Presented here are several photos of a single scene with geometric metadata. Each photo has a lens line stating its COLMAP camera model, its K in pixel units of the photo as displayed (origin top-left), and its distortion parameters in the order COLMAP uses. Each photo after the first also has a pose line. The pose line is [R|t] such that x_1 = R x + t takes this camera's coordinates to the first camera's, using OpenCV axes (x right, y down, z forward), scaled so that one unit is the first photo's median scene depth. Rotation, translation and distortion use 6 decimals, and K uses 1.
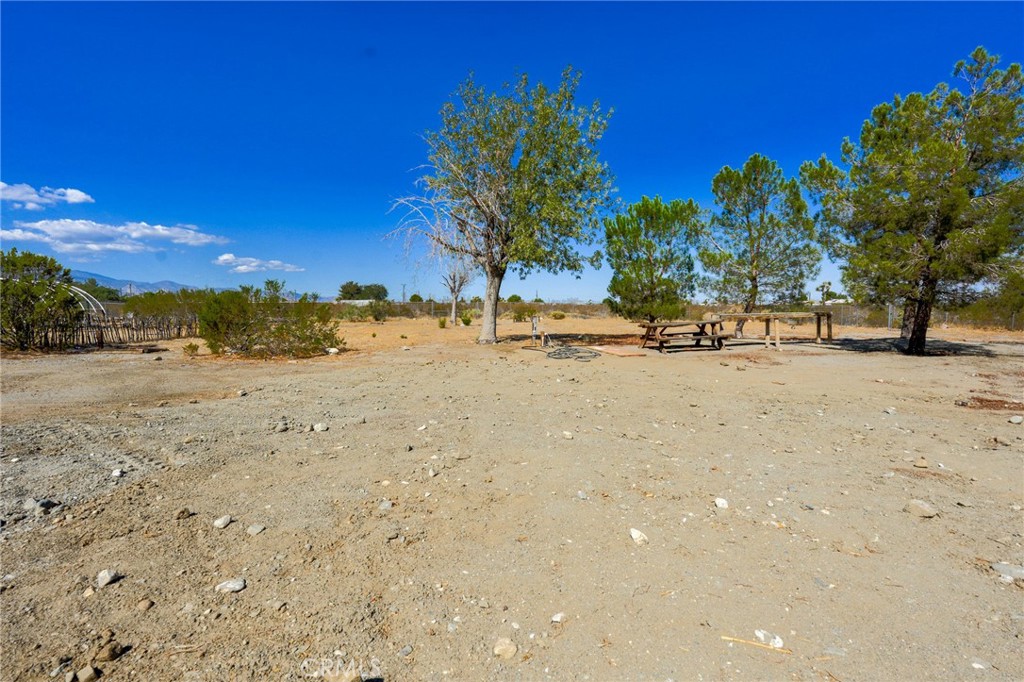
lens RADIAL K [[460.0, 0, 512.0], [0, 460.0, 341.0], [0, 0, 1]] dist [-0.017077, 0.008585]
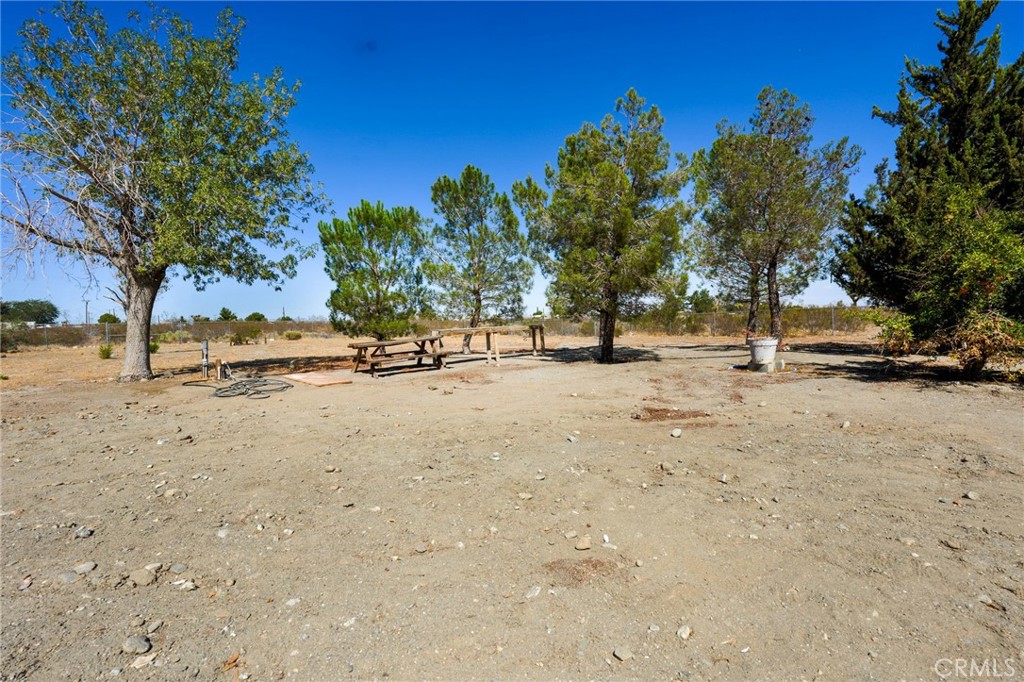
lens RADIAL K [[460.0, 0, 512.0], [0, 460.0, 341.0], [0, 0, 1]] dist [-0.017077, 0.008585]
pose [[0.877529, -0.039817, 0.477869, 0.131996], [0.057222, 0.998121, -0.021915, -0.007051], [-0.476098, 0.046575, 0.878158, 0.117203]]
